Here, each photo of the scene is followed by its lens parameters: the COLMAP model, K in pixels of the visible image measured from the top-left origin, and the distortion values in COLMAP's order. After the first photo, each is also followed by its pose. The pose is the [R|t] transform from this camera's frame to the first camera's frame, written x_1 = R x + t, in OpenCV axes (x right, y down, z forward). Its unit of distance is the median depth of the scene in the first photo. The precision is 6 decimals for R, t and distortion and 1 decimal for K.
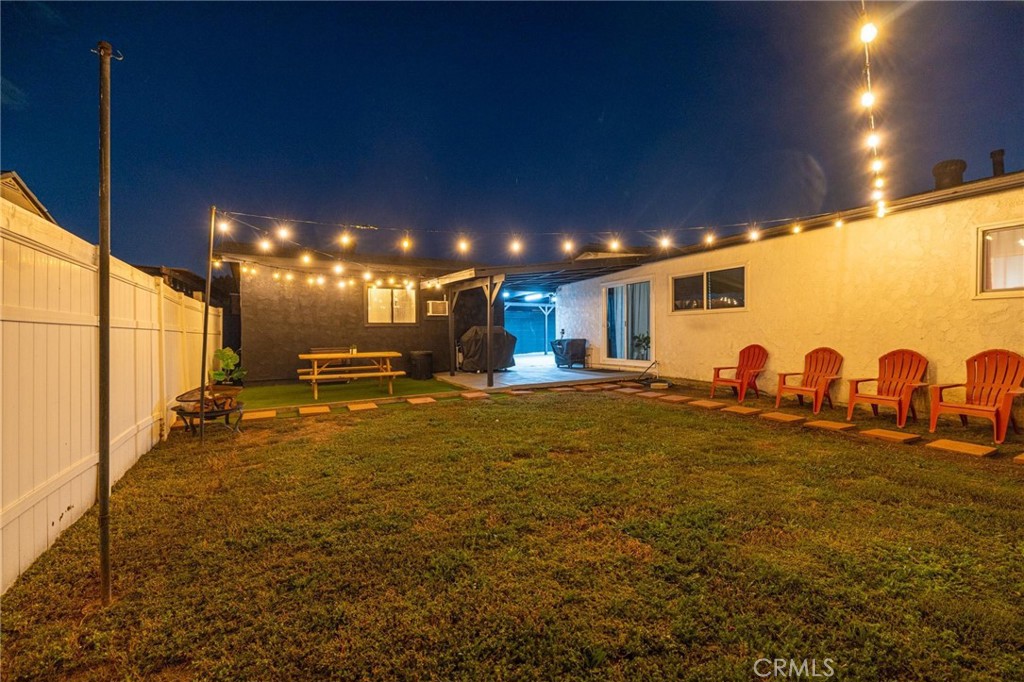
lens RADIAL K [[428.6, 0, 532.0], [0, 428.6, 330.3], [0, 0, 1]] dist [0.000388, 0.000022]
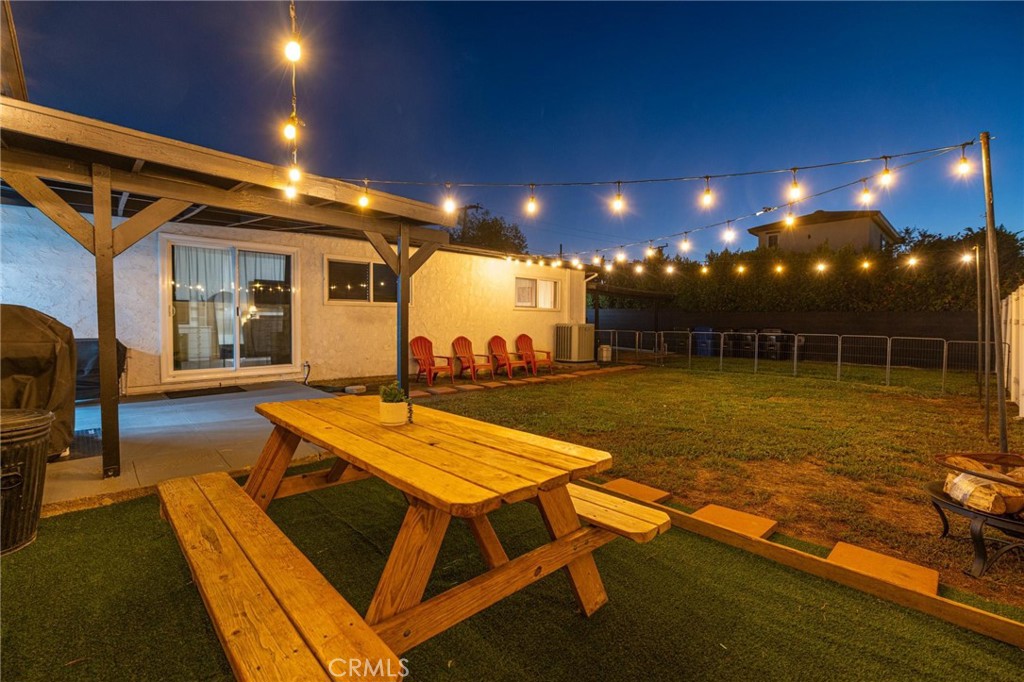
lens RADIAL K [[439.3, 0, 513.4], [0, 439.3, 332.4], [0, 0, 1]] dist [-0.000051, 0.000035]
pose [[-0.236731, -0.014507, 0.971467, -0.787236], [-0.008076, 0.999883, 0.012963, 0.006161], [-0.971542, -0.004776, -0.236820, 1.171827]]
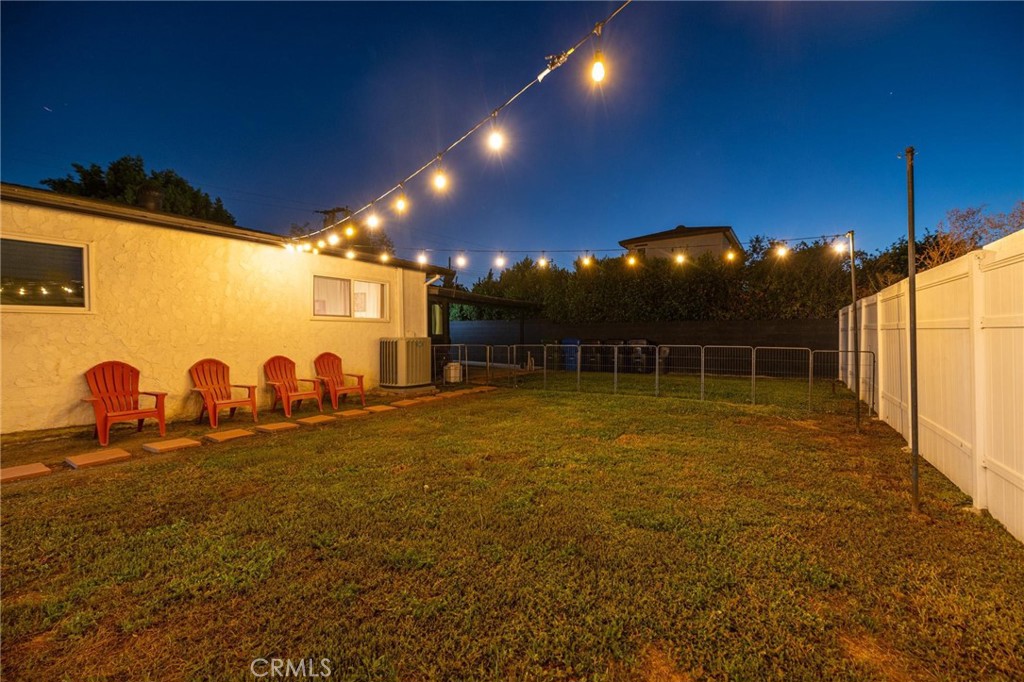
lens RADIAL K [[424.7, 0, 515.9], [0, 424.7, 340.7], [0, 0, 1]] dist [-0.000123, -0.000166]
pose [[-0.452689, 0.004188, 0.891659, -0.478428], [0.009515, 0.999955, 0.000134, 0.005369], [-0.891618, 0.008545, -0.452708, 0.810263]]
